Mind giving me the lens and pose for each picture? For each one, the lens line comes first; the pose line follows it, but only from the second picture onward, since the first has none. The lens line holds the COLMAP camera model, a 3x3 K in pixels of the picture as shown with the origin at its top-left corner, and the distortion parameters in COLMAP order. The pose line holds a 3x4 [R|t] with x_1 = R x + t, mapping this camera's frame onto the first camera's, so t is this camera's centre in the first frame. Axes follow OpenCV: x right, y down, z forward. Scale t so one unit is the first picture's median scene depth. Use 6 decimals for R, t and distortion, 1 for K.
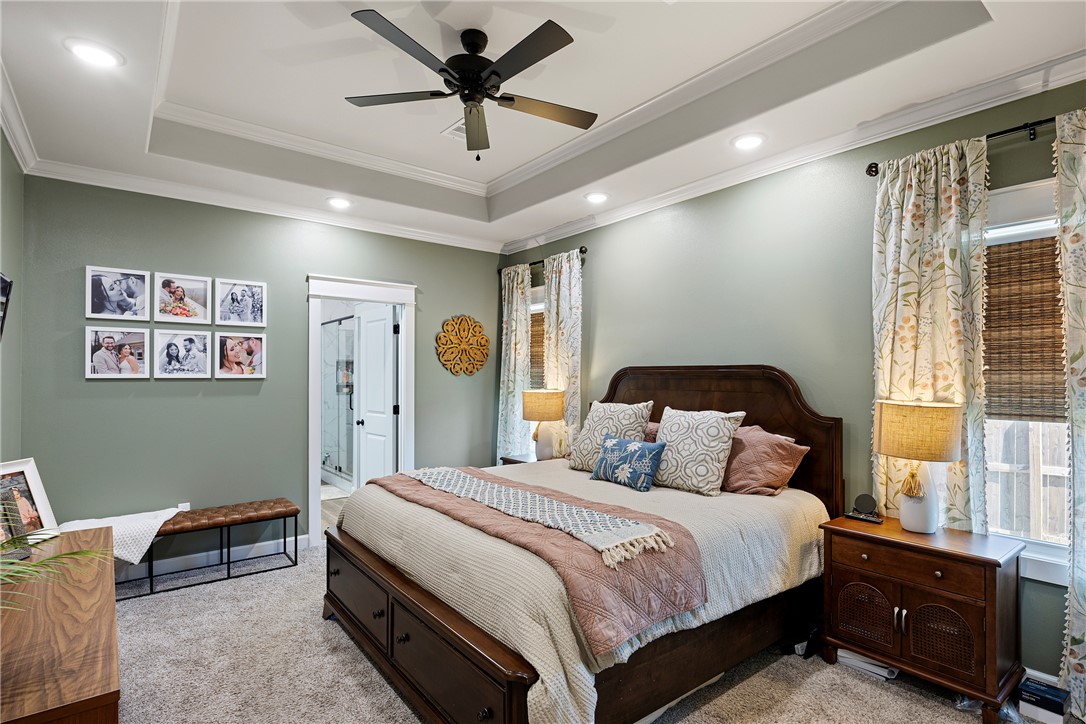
lens RADIAL K [[532.3, 0, 543.0], [0, 532.3, 362.0], [0, 0, 1]] dist [-0.024327, 0.000000]
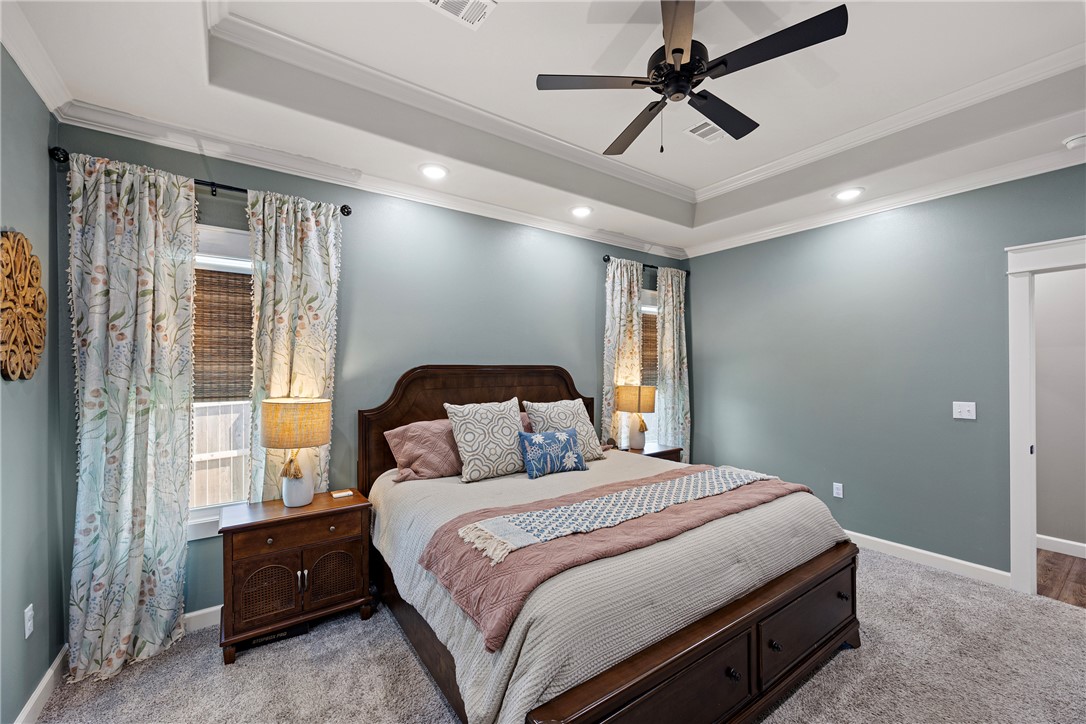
lens RADIAL K [[439.3, 0, 539.5], [0, 439.3, 358.0], [0, 0, 1]] dist [-0.002061, 0.000039]
pose [[0.052484, 0.025292, 0.998301, -0.780991], [-0.019585, 0.999513, -0.024293, 0.015453], [-0.998430, -0.018277, 0.052954, 1.007011]]
